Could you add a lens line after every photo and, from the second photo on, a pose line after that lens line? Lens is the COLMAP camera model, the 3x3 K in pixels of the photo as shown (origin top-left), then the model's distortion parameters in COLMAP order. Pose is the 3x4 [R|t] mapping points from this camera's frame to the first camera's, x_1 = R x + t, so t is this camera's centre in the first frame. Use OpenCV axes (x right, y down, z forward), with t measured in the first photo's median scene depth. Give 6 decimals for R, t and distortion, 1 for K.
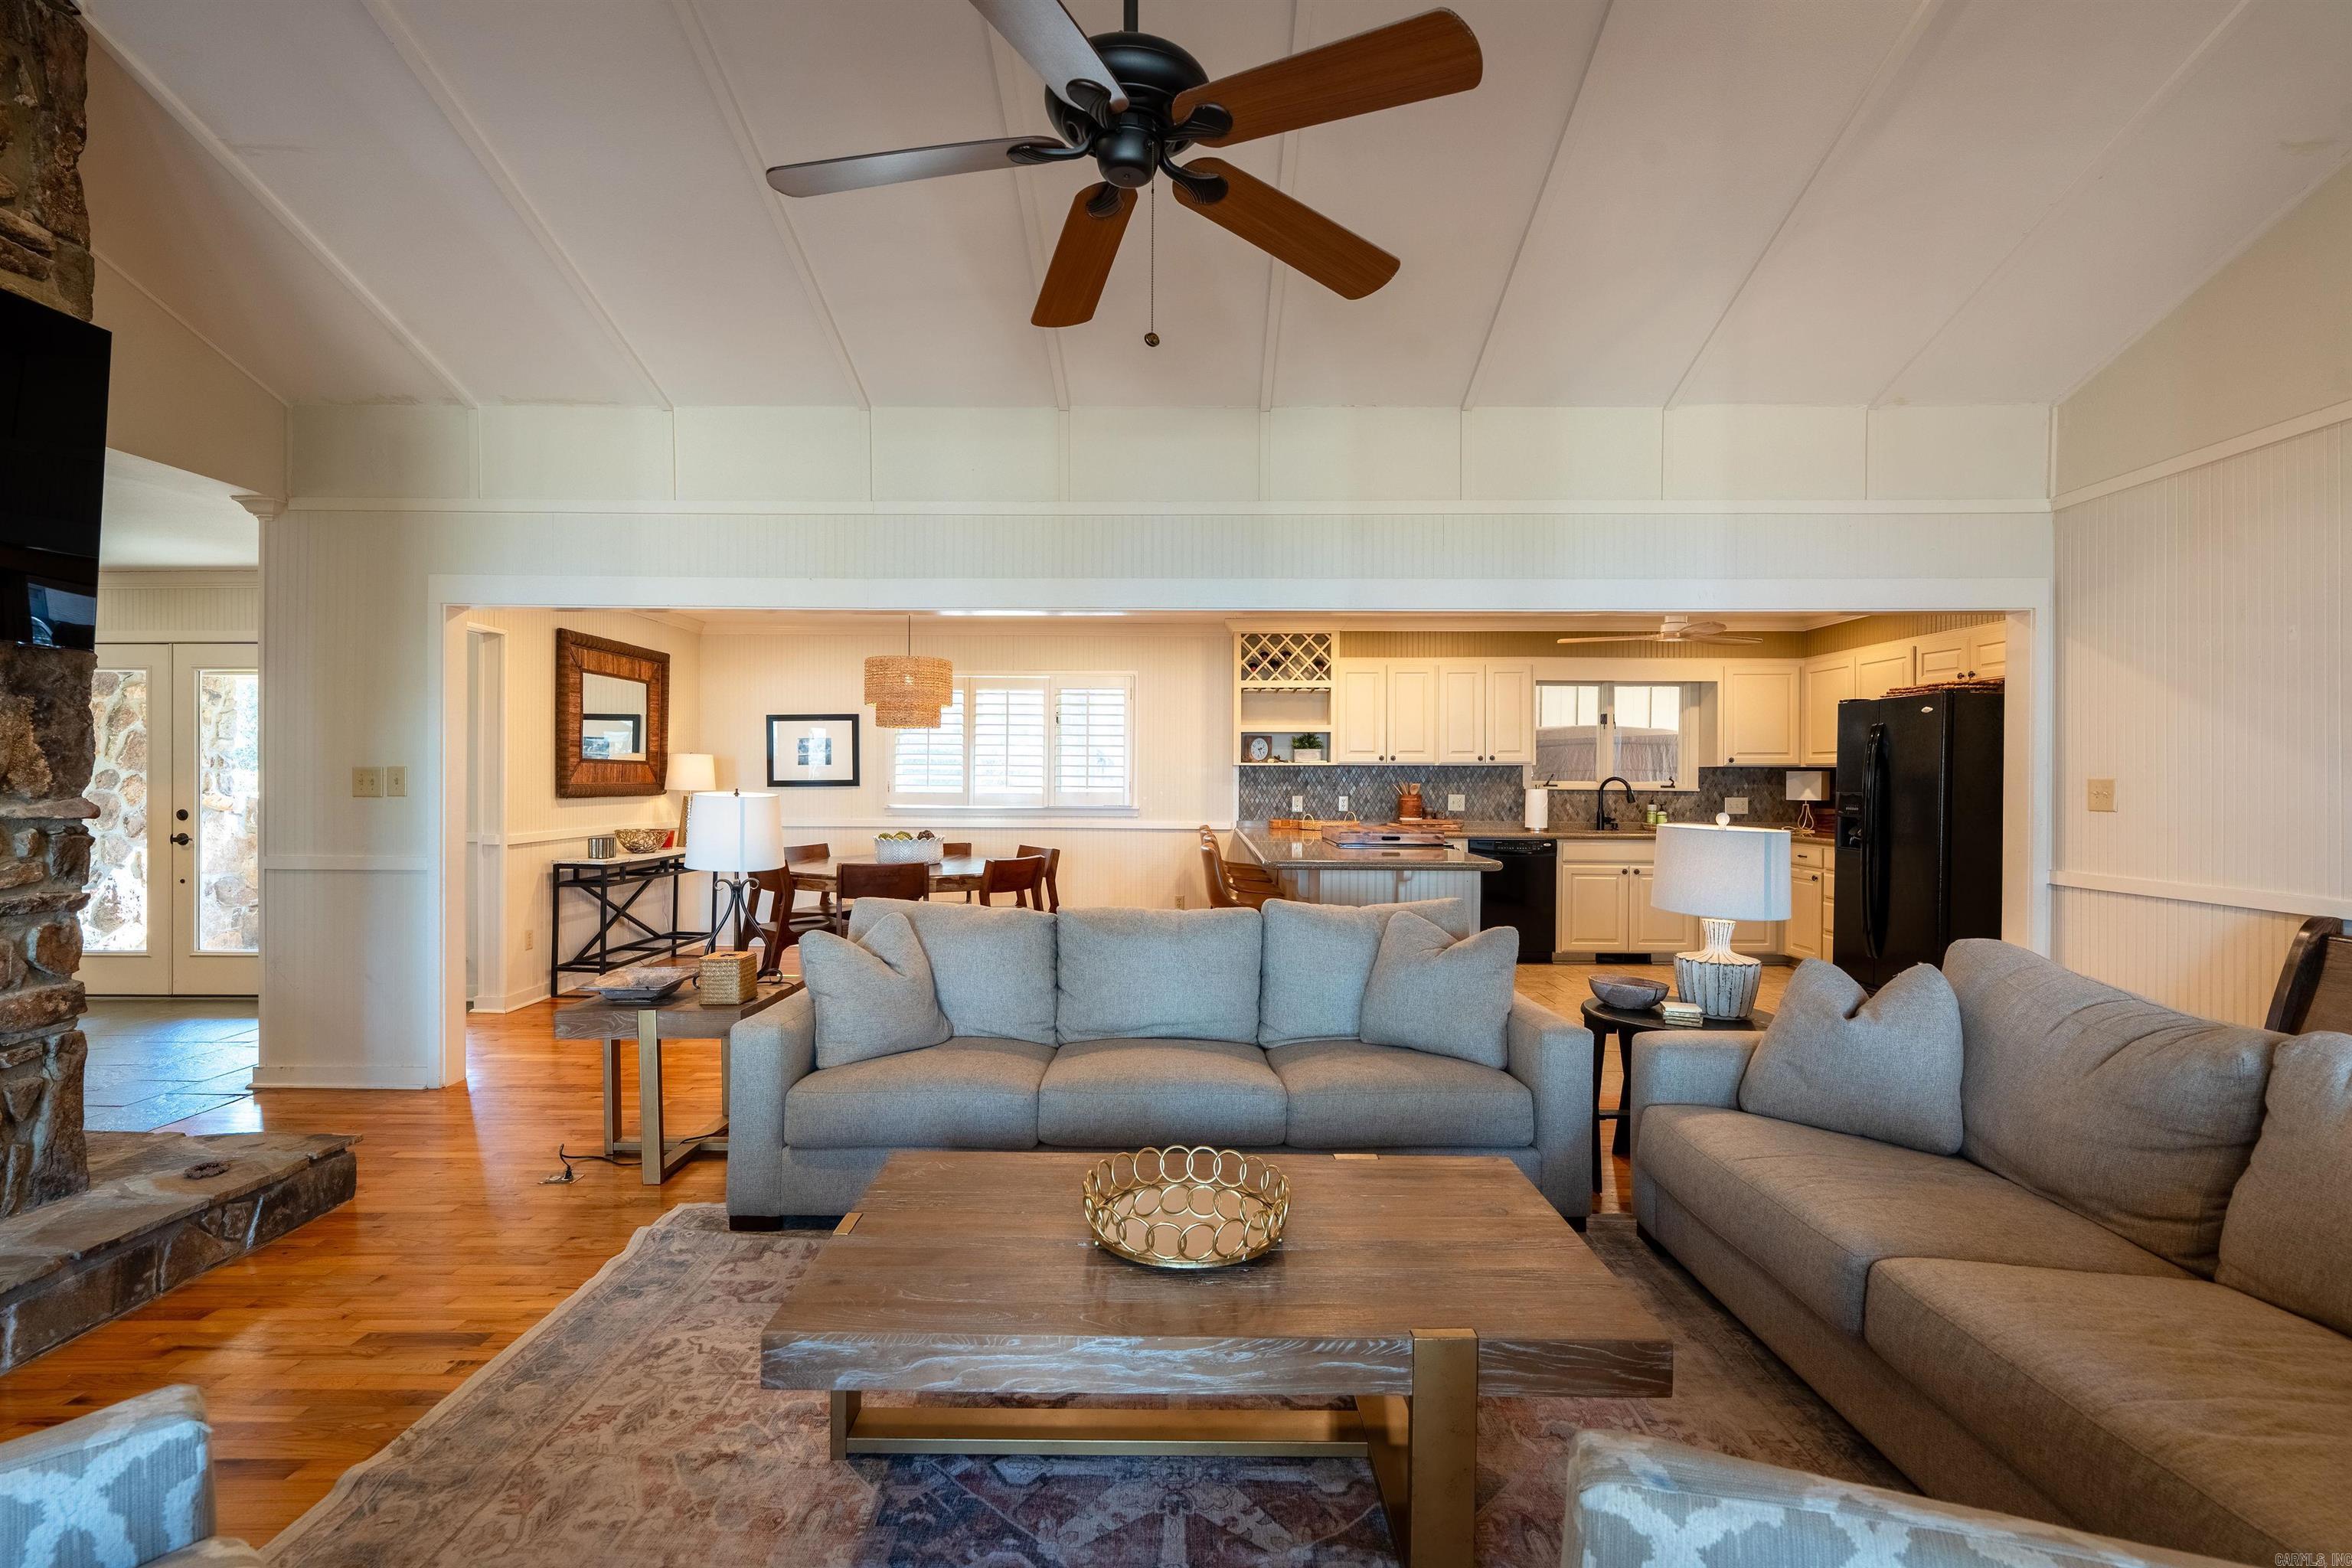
lens RADIAL K [[1058.5, 0, 1175.1], [0, 1058.5, 782.2], [0, 0, 1]] dist [-0.005301, 0.002797]
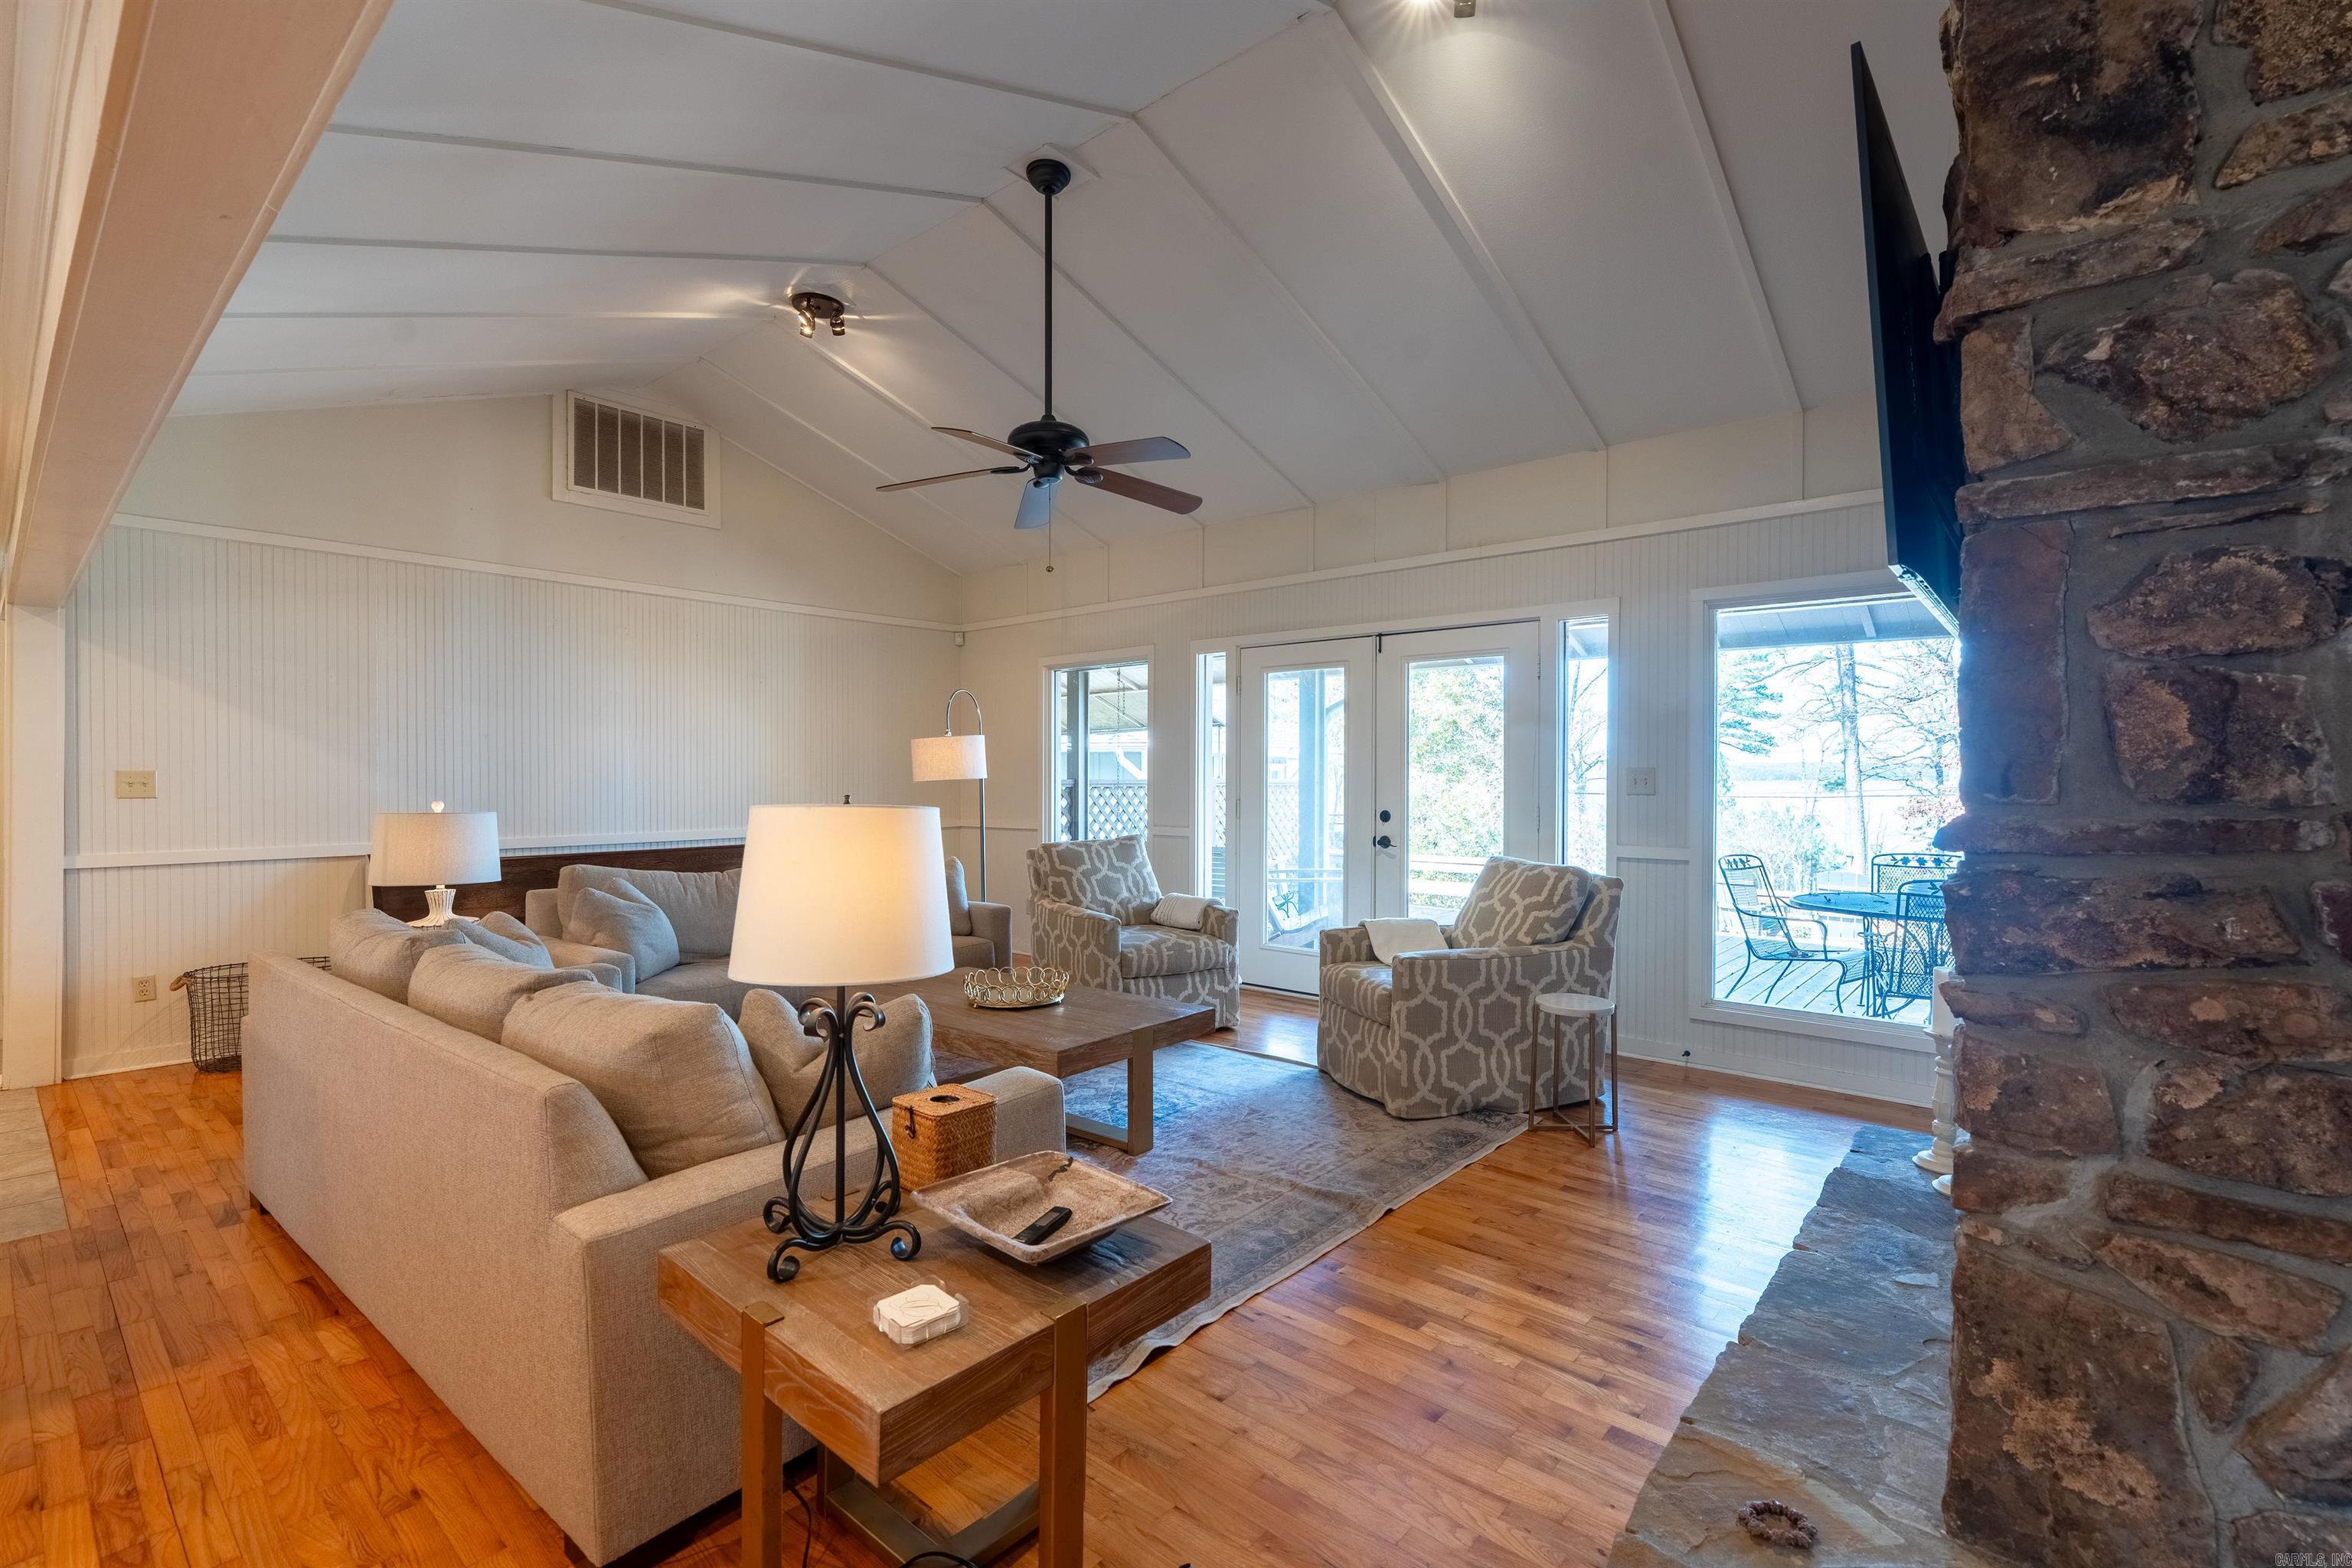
lens RADIAL K [[1058.5, 0, 1190.4], [0, 1058.5, 785.3], [0, 0, 1]] dist [-0.005301, 0.002797]
pose [[-0.771887, -0.008755, 0.635699, -0.395516], [-0.001714, 0.999930, 0.011691, -0.000989], [-0.635757, 0.007934, -0.771848, 0.611879]]
